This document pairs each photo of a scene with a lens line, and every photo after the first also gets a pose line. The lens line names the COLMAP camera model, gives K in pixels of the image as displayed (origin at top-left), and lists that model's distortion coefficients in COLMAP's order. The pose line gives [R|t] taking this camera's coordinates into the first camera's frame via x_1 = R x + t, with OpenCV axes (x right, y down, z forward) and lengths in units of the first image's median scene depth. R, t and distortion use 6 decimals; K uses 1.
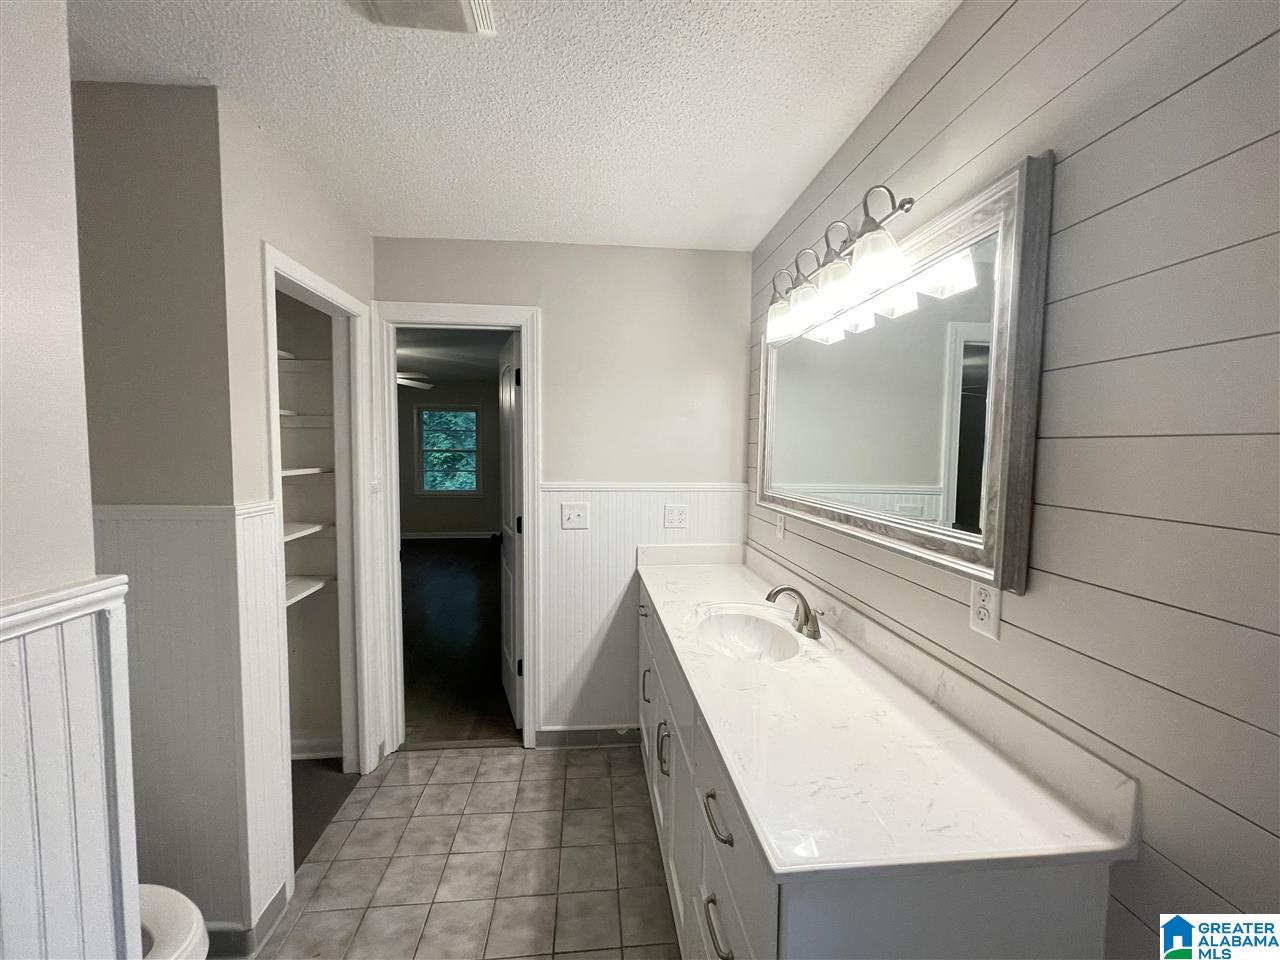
lens RADIAL K [[510.2, 0, 640.0], [0, 510.2, 480.0], [0, 0, 1]] dist [-0.000122, -0.000064]
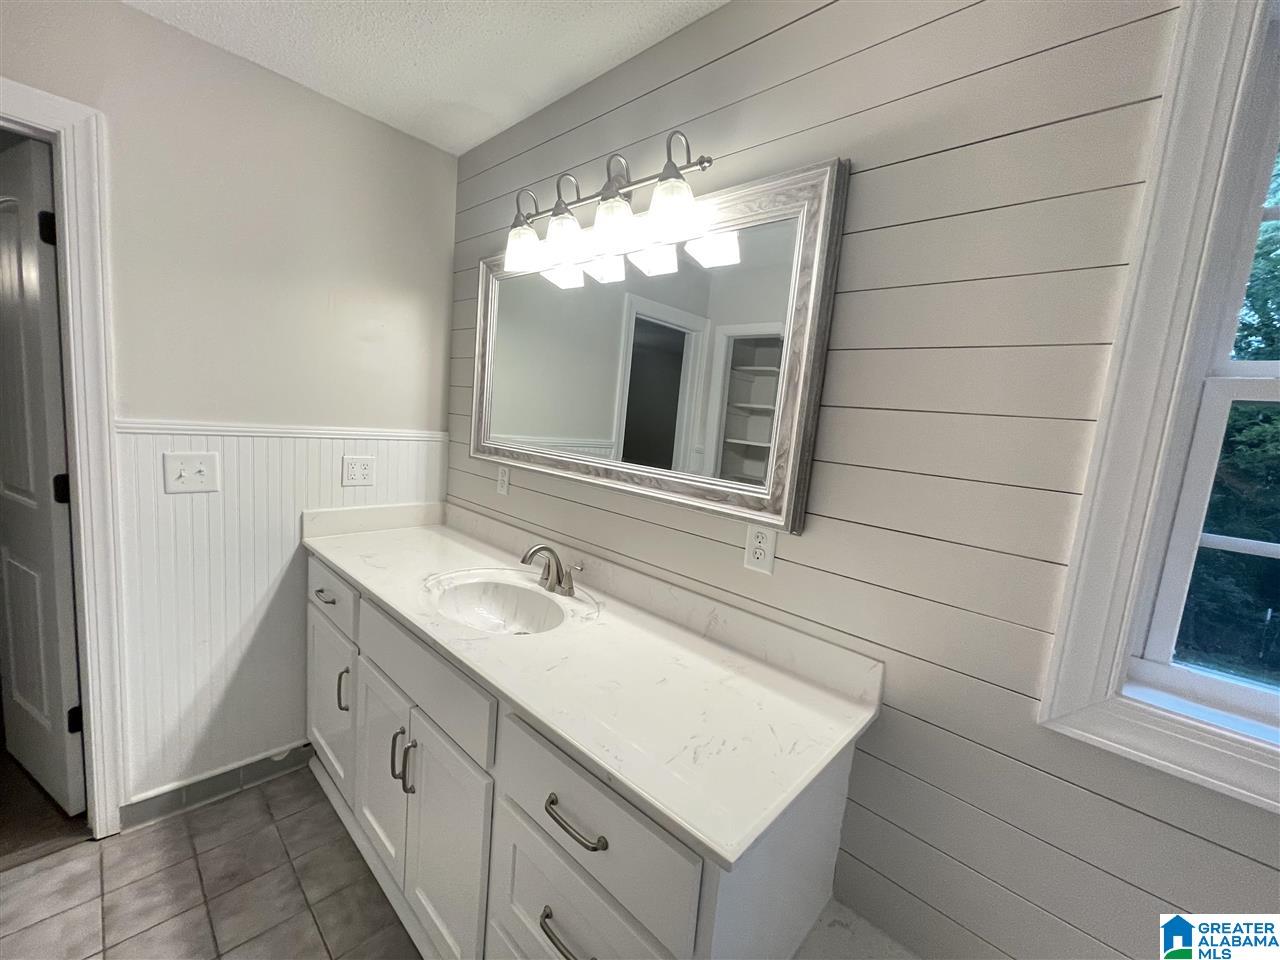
lens RADIAL K [[511.0, 0, 640.0], [0, 511.0, 480.0], [0, 0, 1]] dist [-0.000429, -0.000169]
pose [[0.757177, -0.024998, 0.652731, -0.156581], [-0.038716, 0.995793, 0.083048, 0.004124], [-0.652061, -0.088153, 0.753024, 0.166164]]
